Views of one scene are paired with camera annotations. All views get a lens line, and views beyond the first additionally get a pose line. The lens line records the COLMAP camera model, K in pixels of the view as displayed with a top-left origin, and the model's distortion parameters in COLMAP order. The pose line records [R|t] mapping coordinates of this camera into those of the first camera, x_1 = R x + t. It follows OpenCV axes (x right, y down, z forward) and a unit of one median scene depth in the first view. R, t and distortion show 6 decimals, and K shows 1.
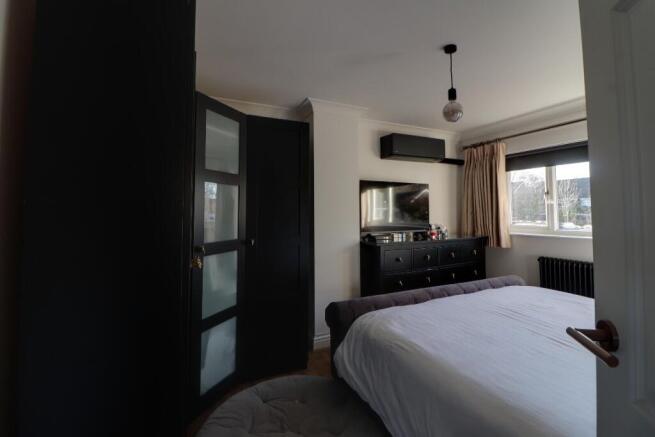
lens RADIAL K [[302.7, 0, 342.4], [0, 302.7, 199.3], [0, 0, 1]] dist [0.000184, -0.011064]
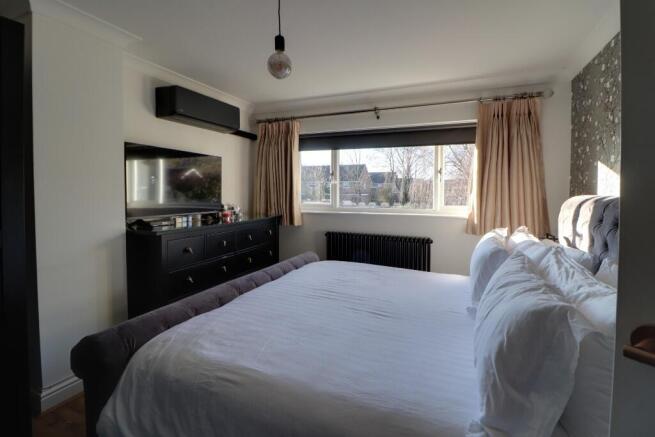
lens RADIAL K [[302.7, 0, 342.4], [0, 302.7, 199.3], [0, 0, 1]] dist [0.000184, -0.011064]
pose [[0.744542, -0.008583, 0.667521, -0.029824], [-0.035514, 0.997992, 0.052444, 0.011560], [-0.666631, -0.062753, 0.742742, 0.144384]]
